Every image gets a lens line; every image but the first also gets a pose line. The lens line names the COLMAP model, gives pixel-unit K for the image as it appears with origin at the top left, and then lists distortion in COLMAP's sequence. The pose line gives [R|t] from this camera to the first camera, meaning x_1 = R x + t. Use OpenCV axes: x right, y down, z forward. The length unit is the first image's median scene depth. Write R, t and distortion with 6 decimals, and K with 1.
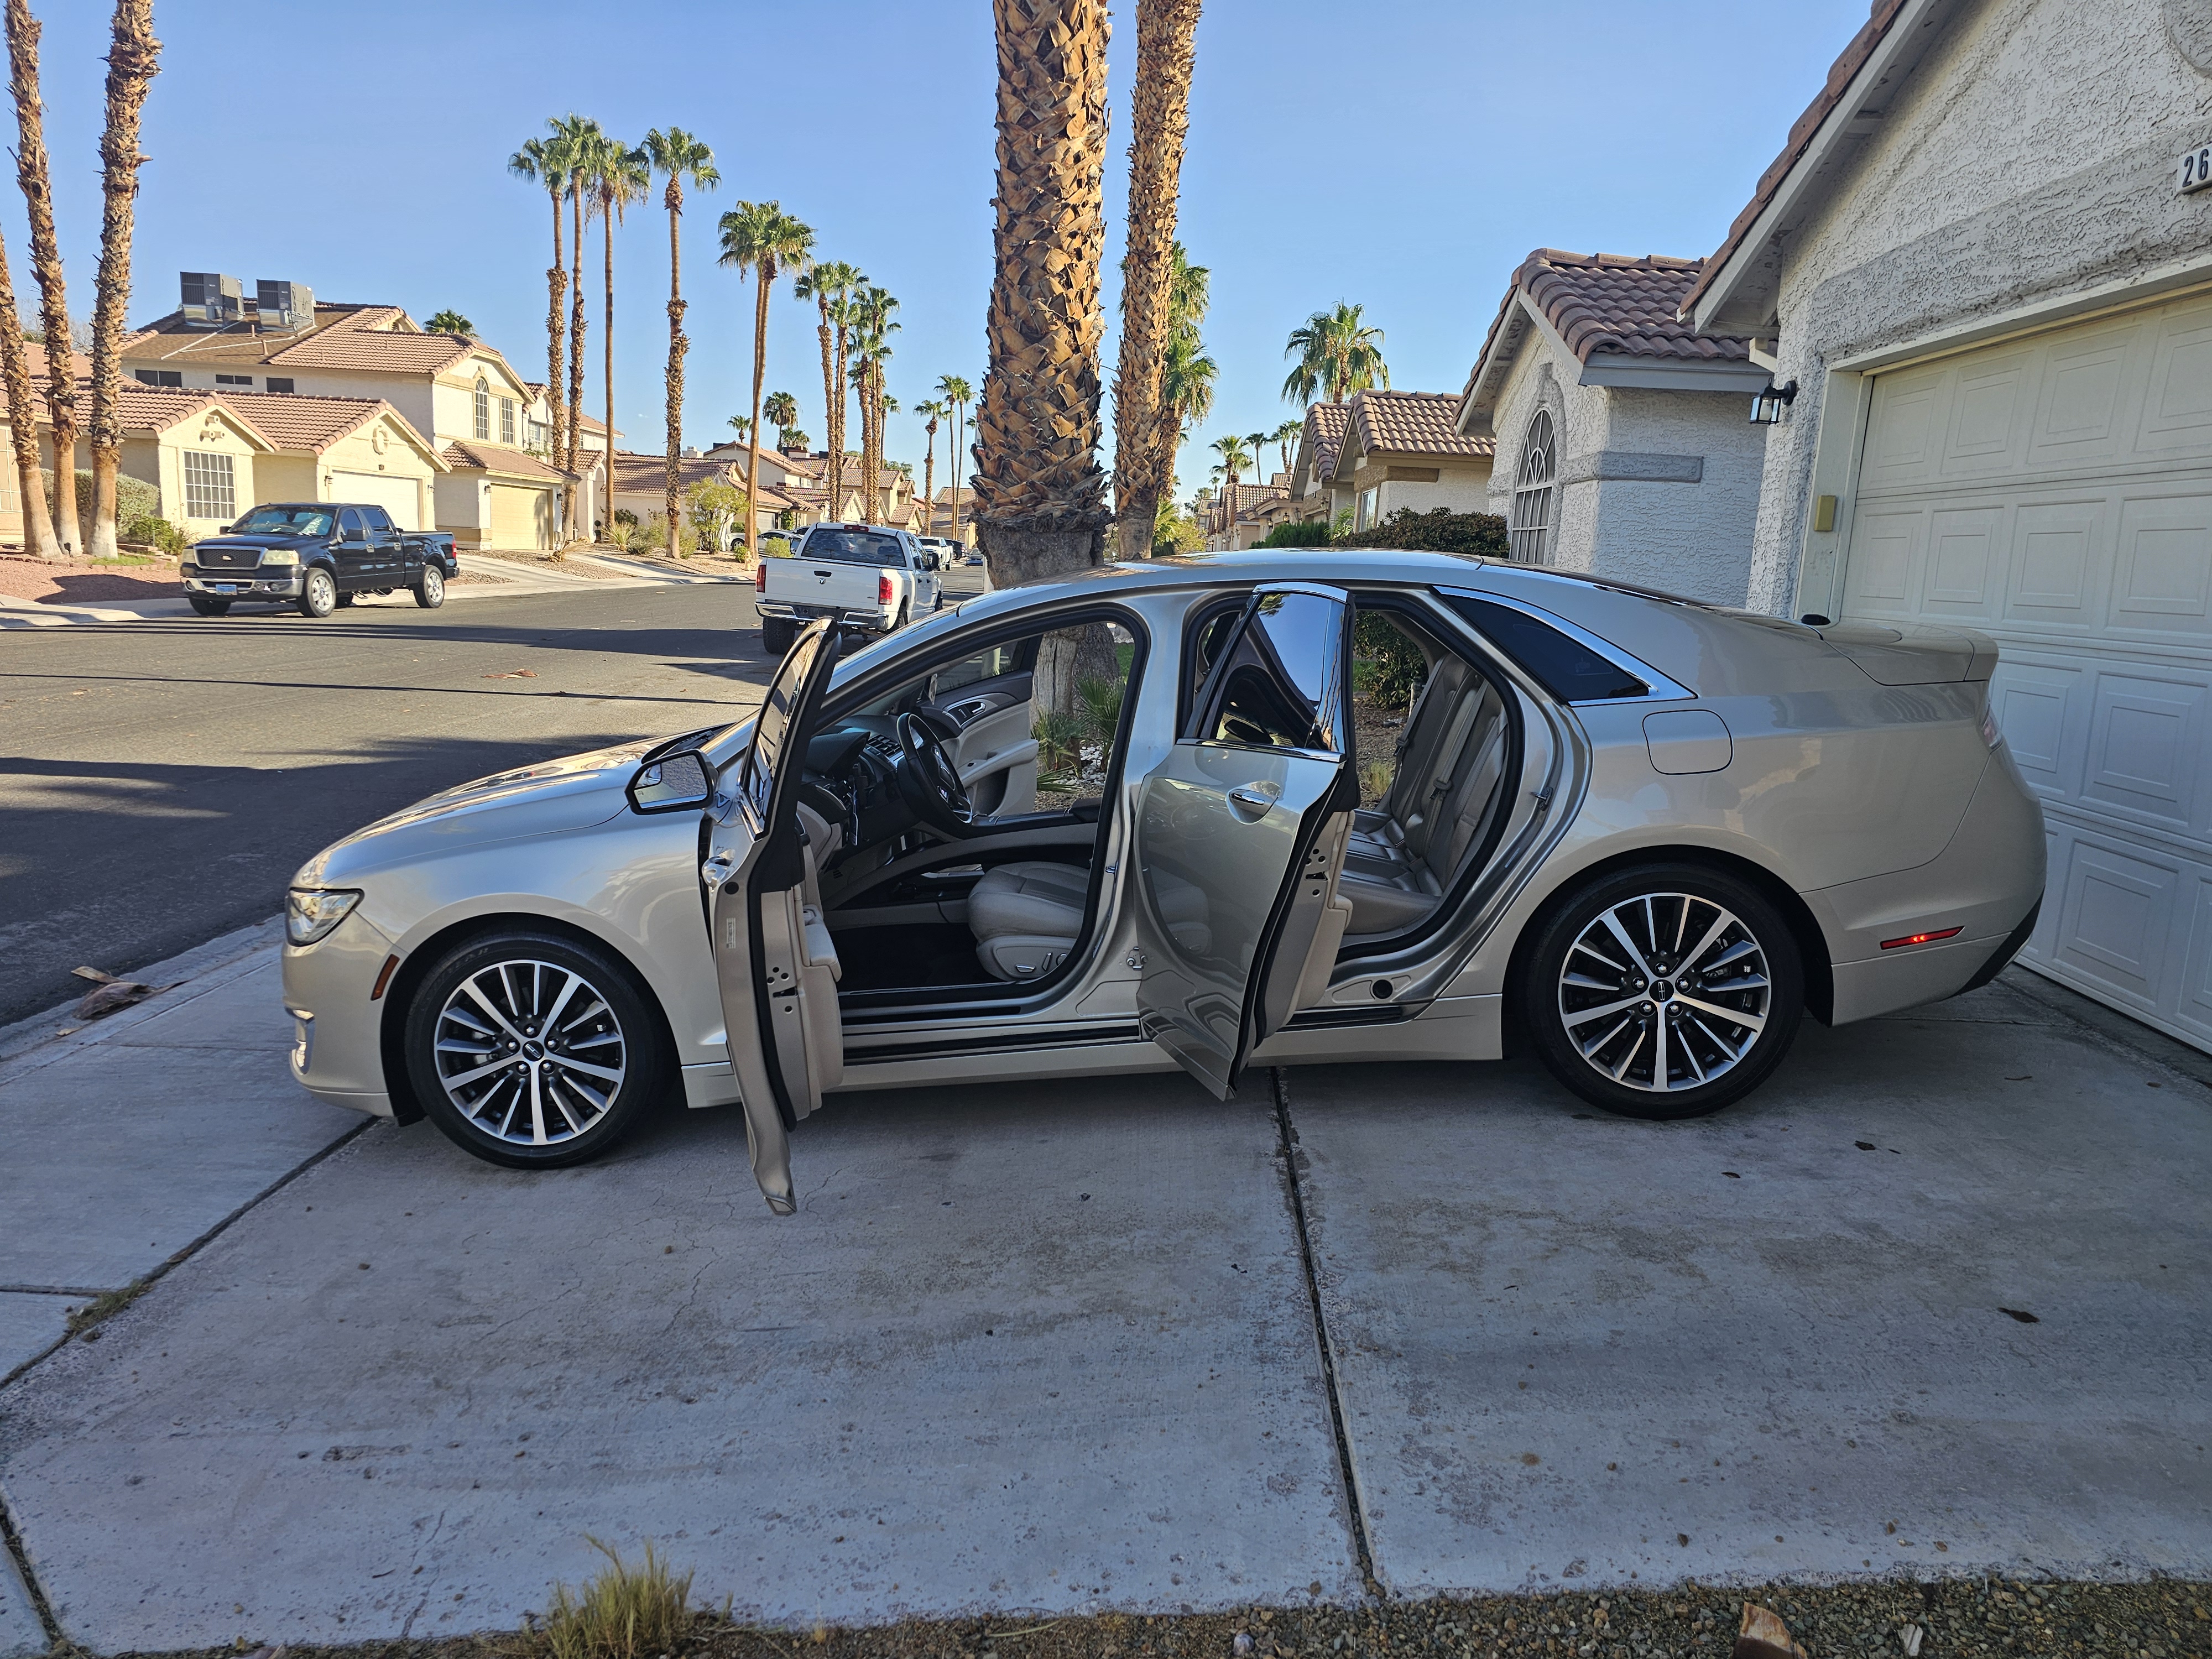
lens RADIAL K [[1489.0, 0, 1094.5], [0, 1489.0, 837.0], [0, 0, 1]] dist [0.052897, -0.041962]
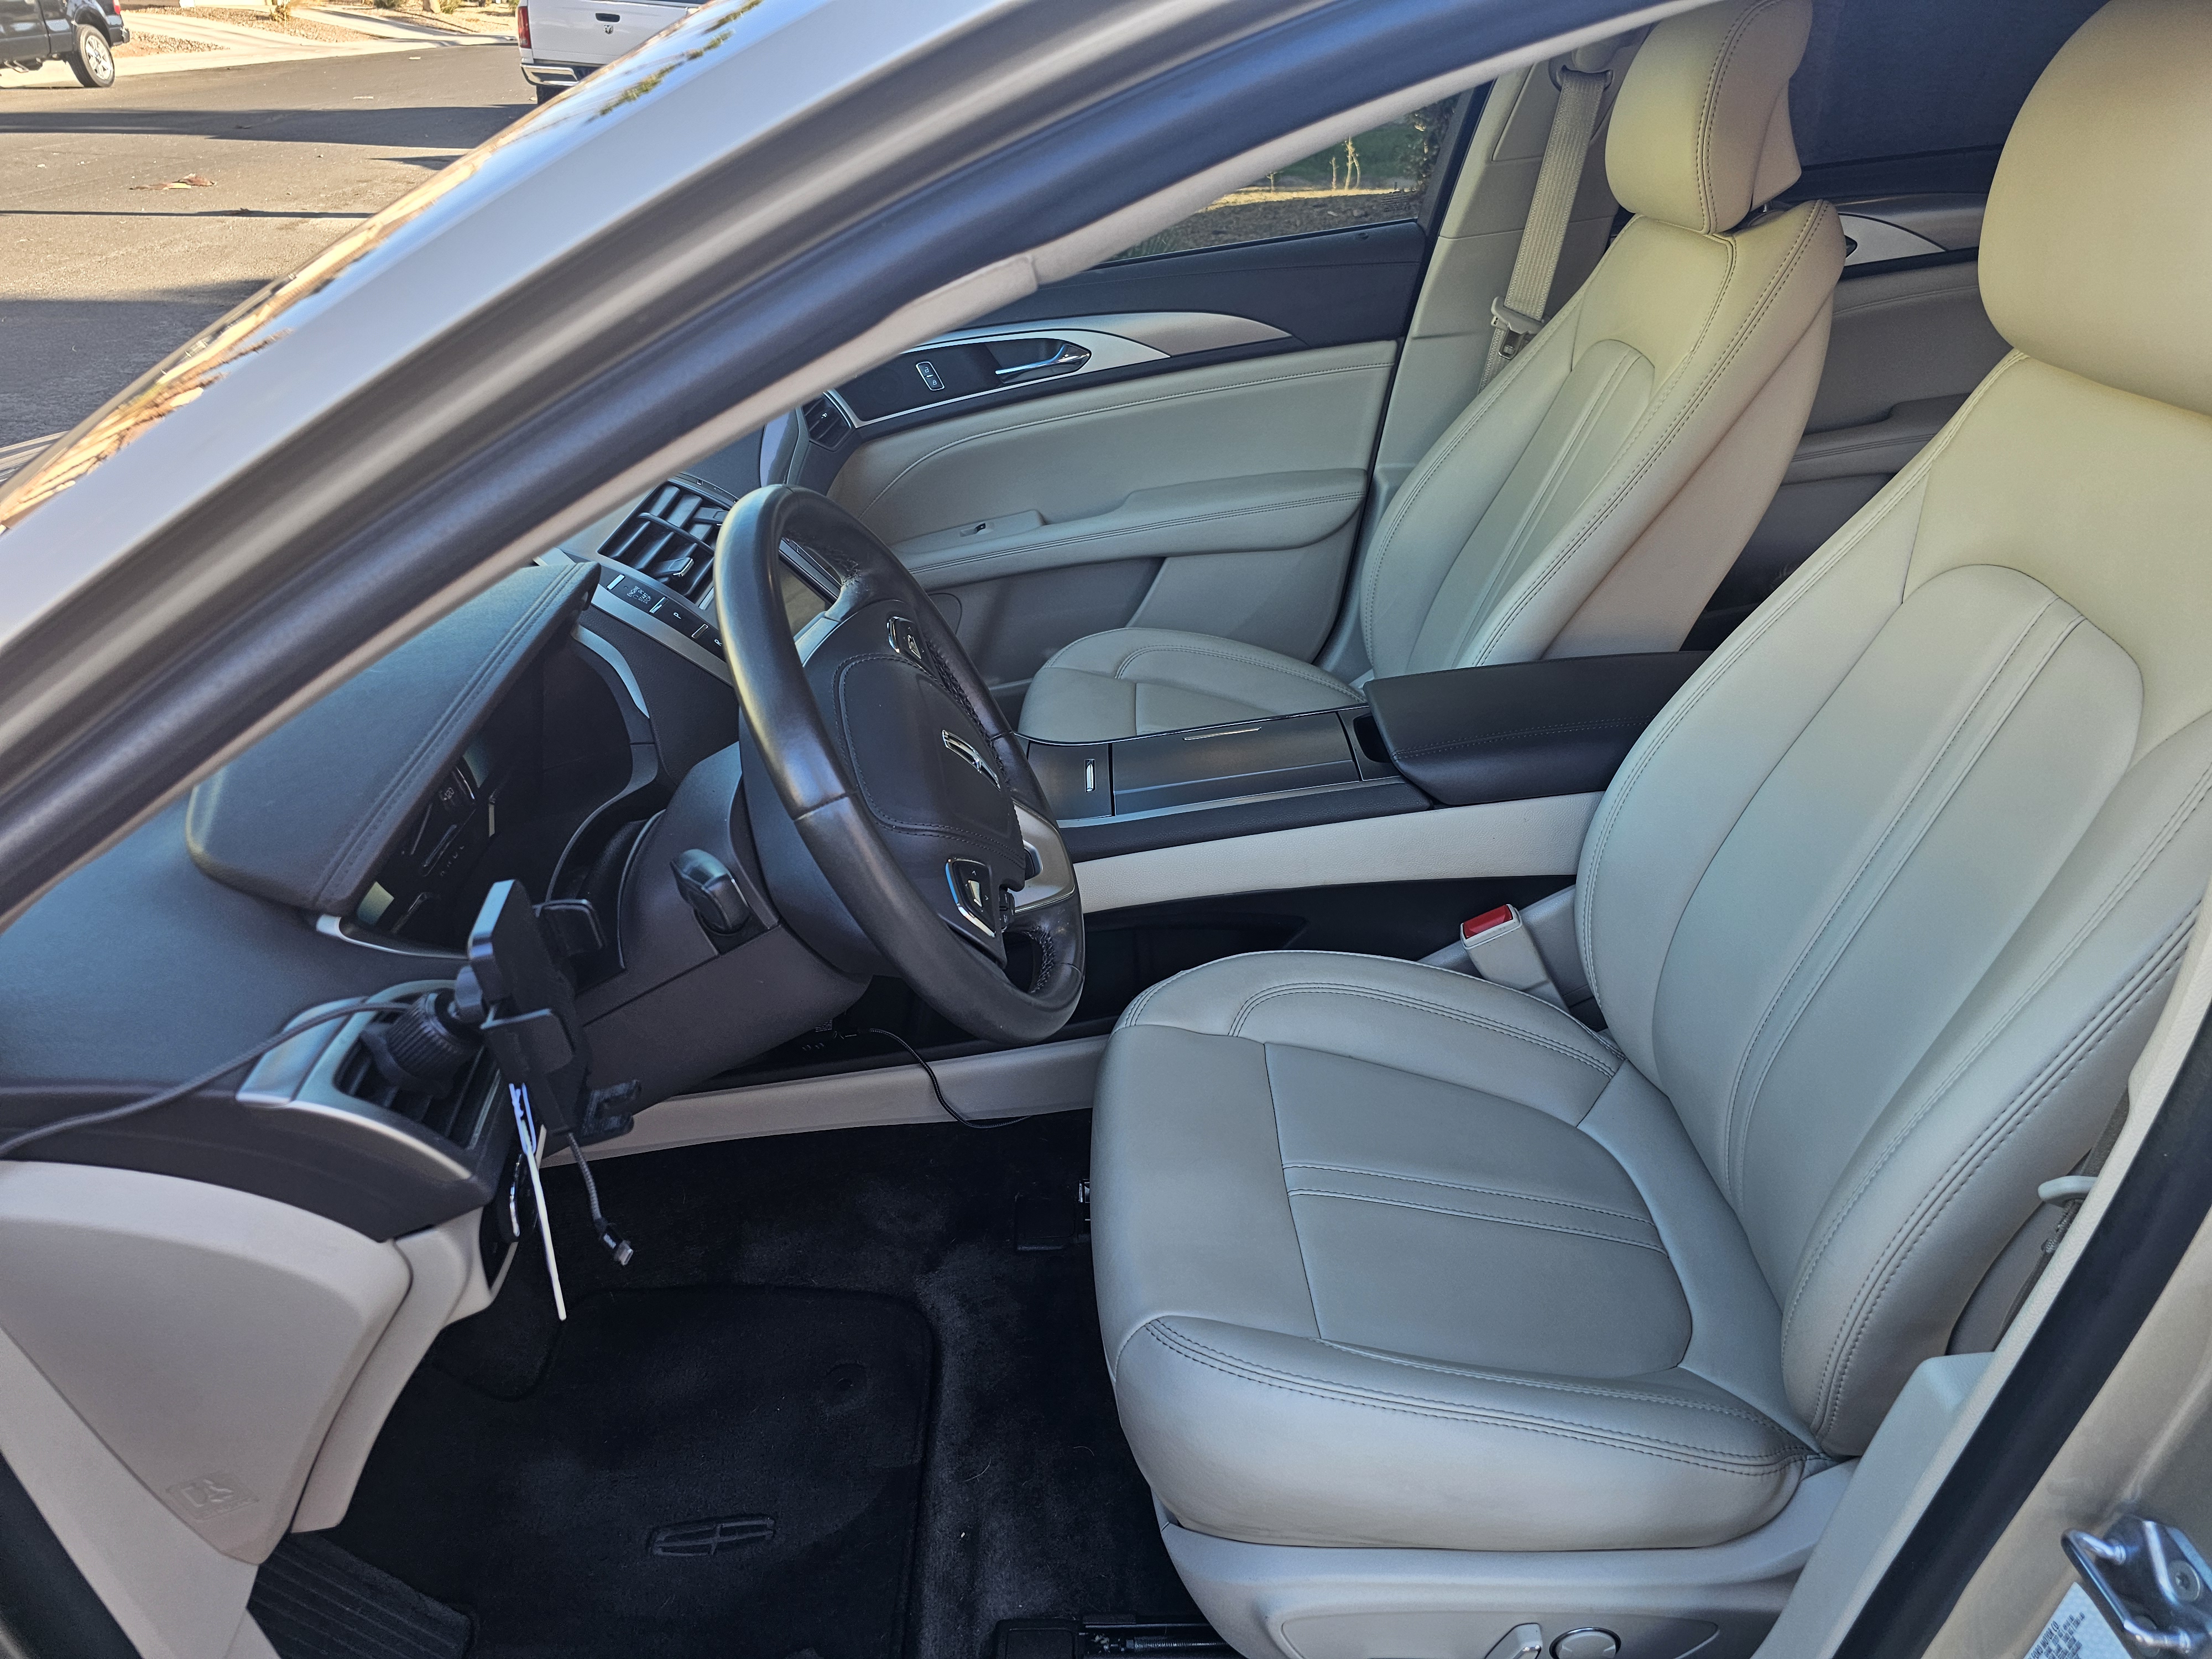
lens RADIAL K [[1489.0, 0, 1094.5], [0, 1489.0, 837.0], [0, 0, 1]] dist [0.052897, -0.041962]
pose [[0.995834, -0.062545, 0.066353, -0.013736], [0.038593, 0.948391, 0.314747, -0.014015], [-0.082615, -0.310875, 0.946853, 0.113514]]
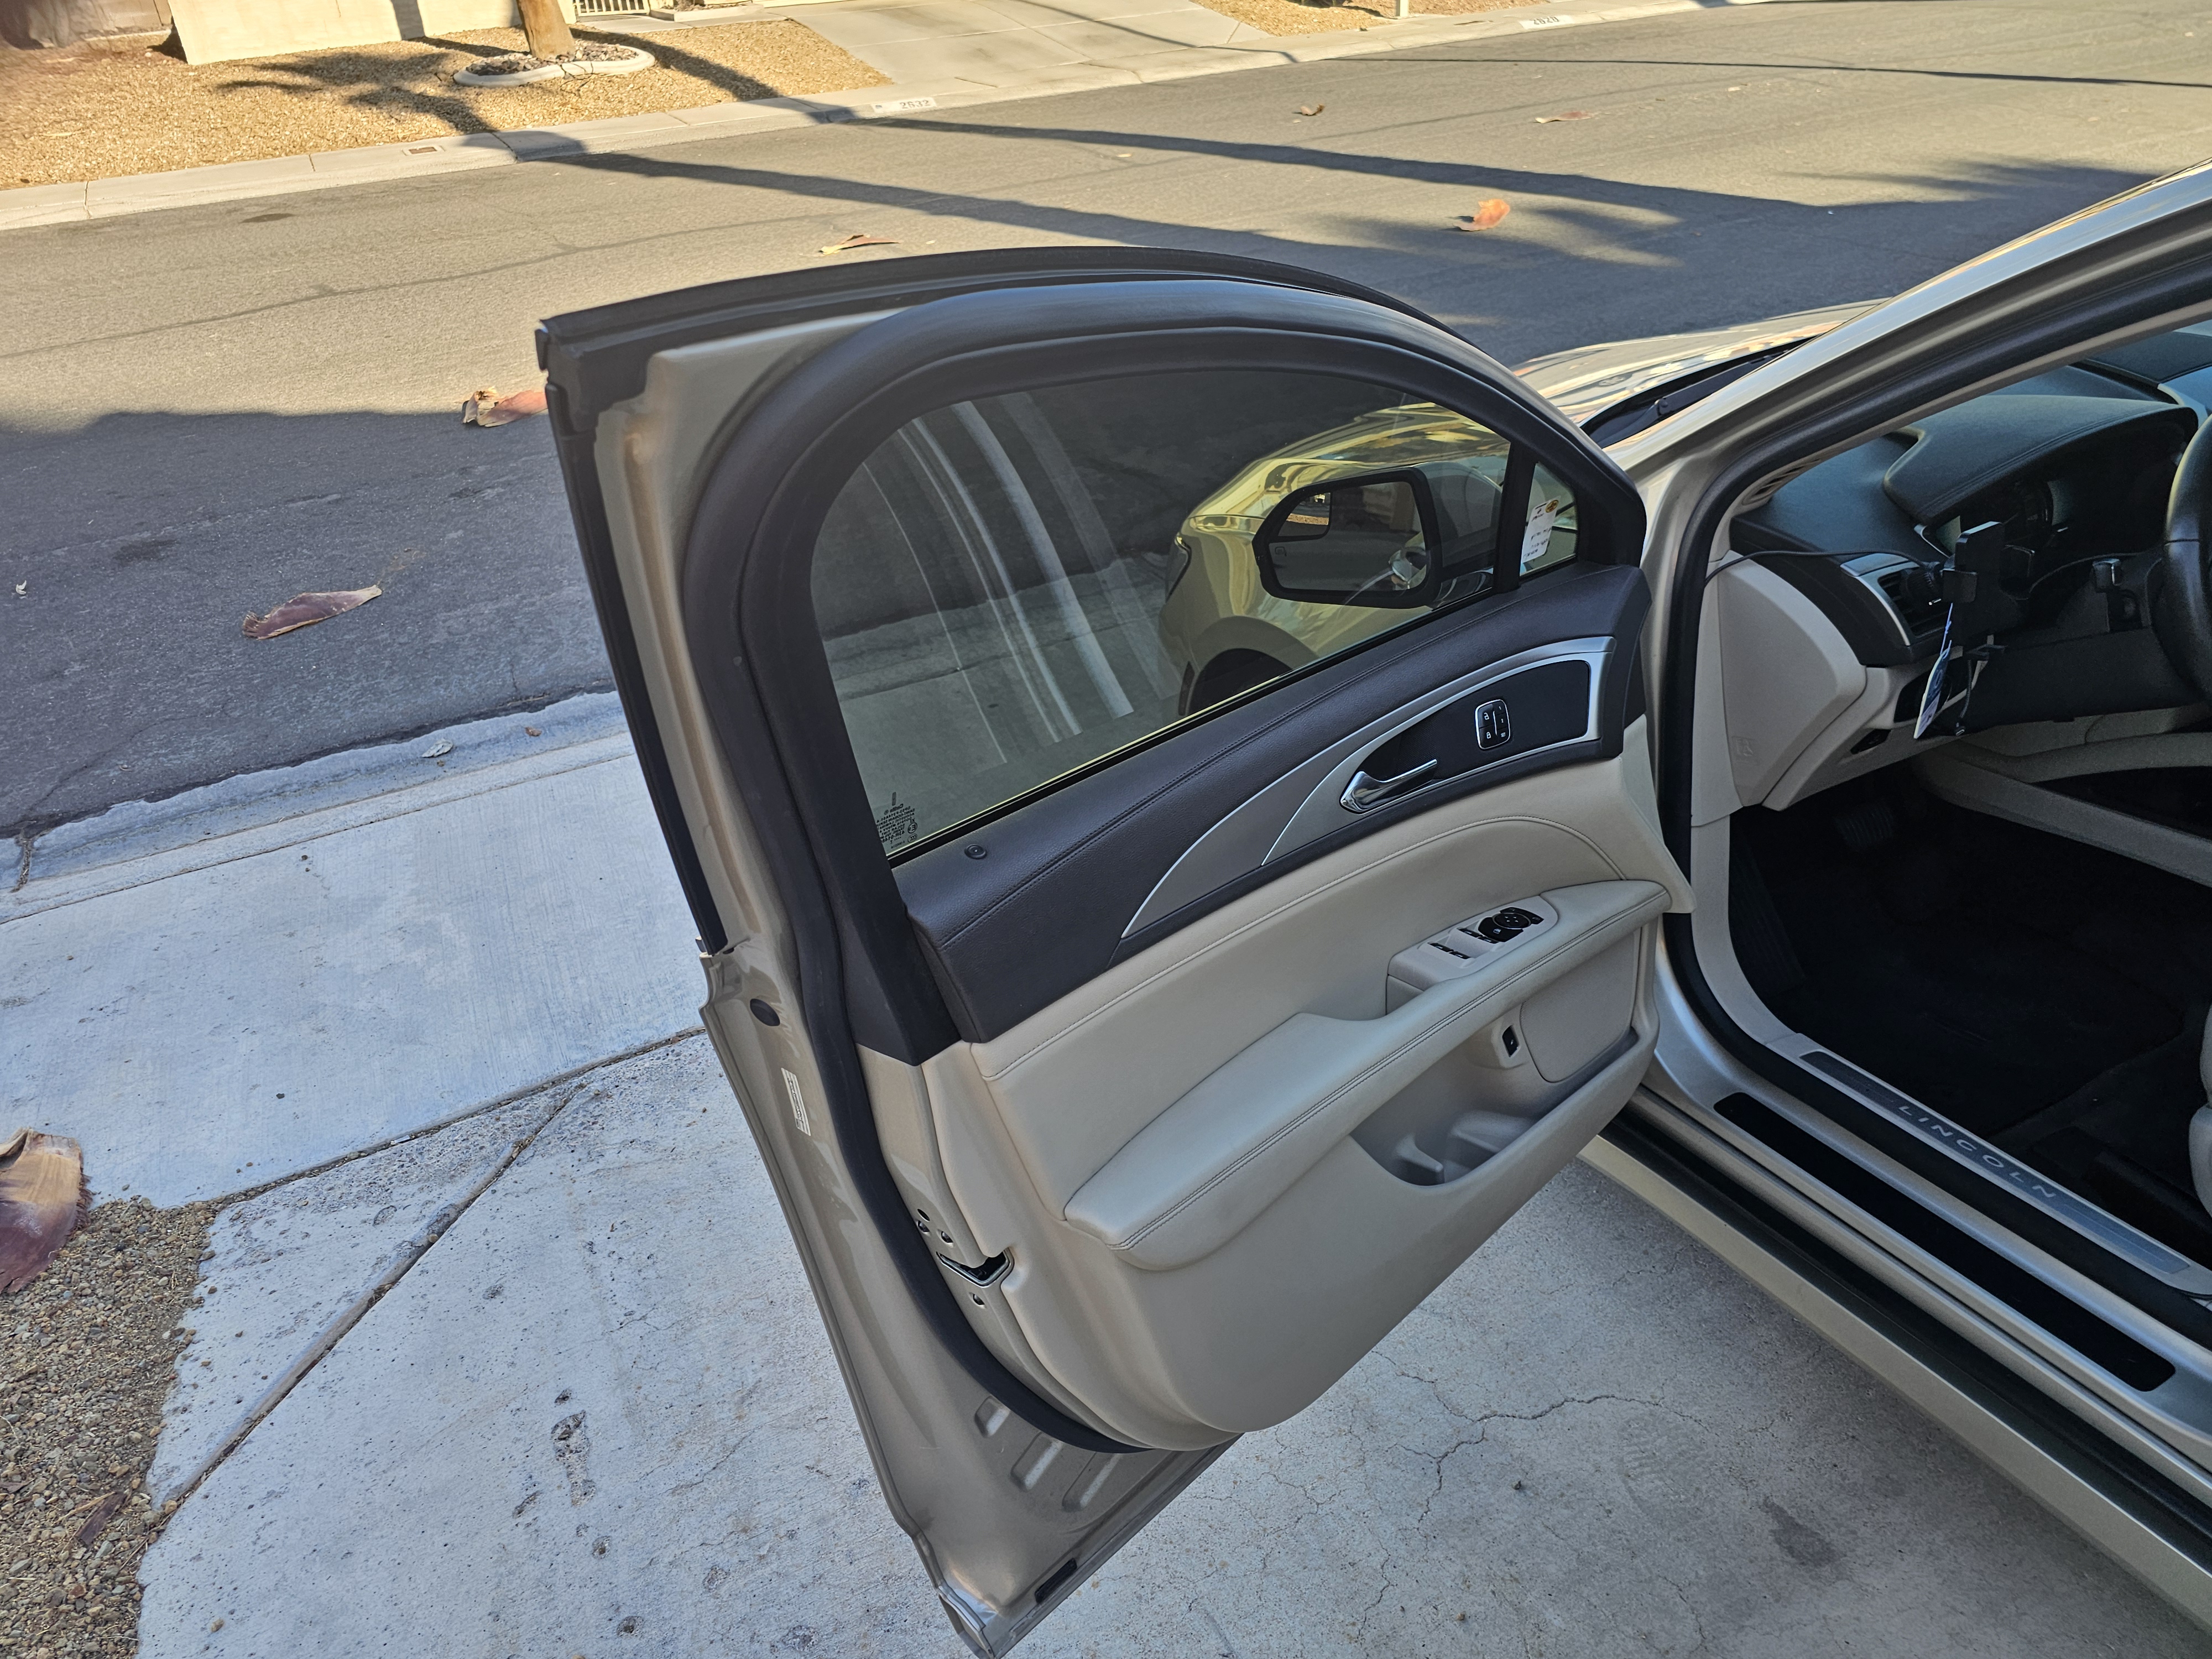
lens RADIAL K [[1489.0, 0, 1094.5], [0, 1489.0, 837.0], [0, 0, 1]] dist [0.052897, -0.041962]
pose [[0.489911, 0.395474, -0.776909, 0.006126], [-0.078057, 0.907503, 0.412729, -0.015211], [0.868271, -0.141557, 0.475465, 0.086038]]
